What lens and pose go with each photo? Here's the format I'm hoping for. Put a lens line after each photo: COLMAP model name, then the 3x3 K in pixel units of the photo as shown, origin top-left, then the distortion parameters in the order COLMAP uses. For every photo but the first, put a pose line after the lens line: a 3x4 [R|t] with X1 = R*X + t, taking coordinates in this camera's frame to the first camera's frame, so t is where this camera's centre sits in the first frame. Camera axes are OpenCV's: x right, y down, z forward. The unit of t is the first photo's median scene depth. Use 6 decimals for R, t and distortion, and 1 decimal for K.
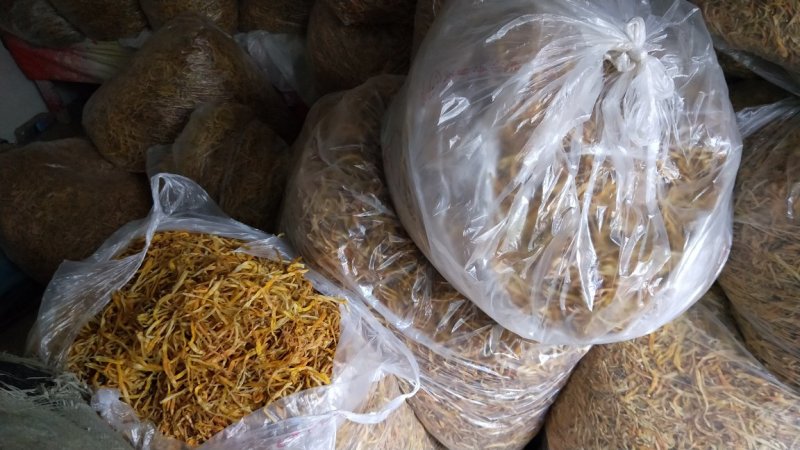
lens RADIAL K [[679.8, 0, 400.0], [0, 679.8, 225.0], [0, 0, 1]] dist [0.083258, -0.166362]
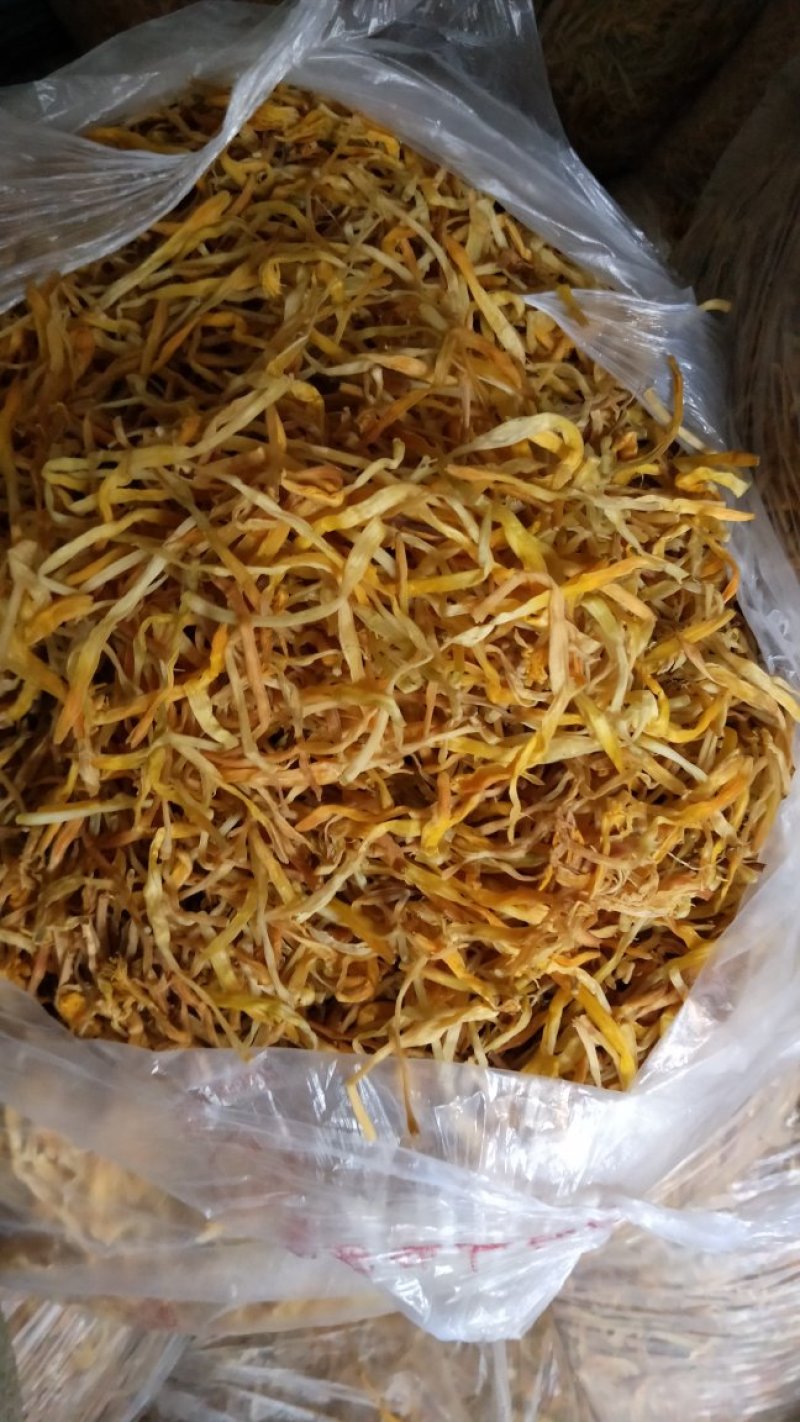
lens RADIAL K [[1208.3, 0, 400.0], [0, 1208.3, 711.0], [0, 0, 1]] dist [0.083258, -0.166362]
pose [[0.864737, 0.490547, -0.107672, -0.048099], [-0.388787, 0.789569, 0.474790, -0.011283], [0.317922, -0.368707, 0.873488, 0.161778]]
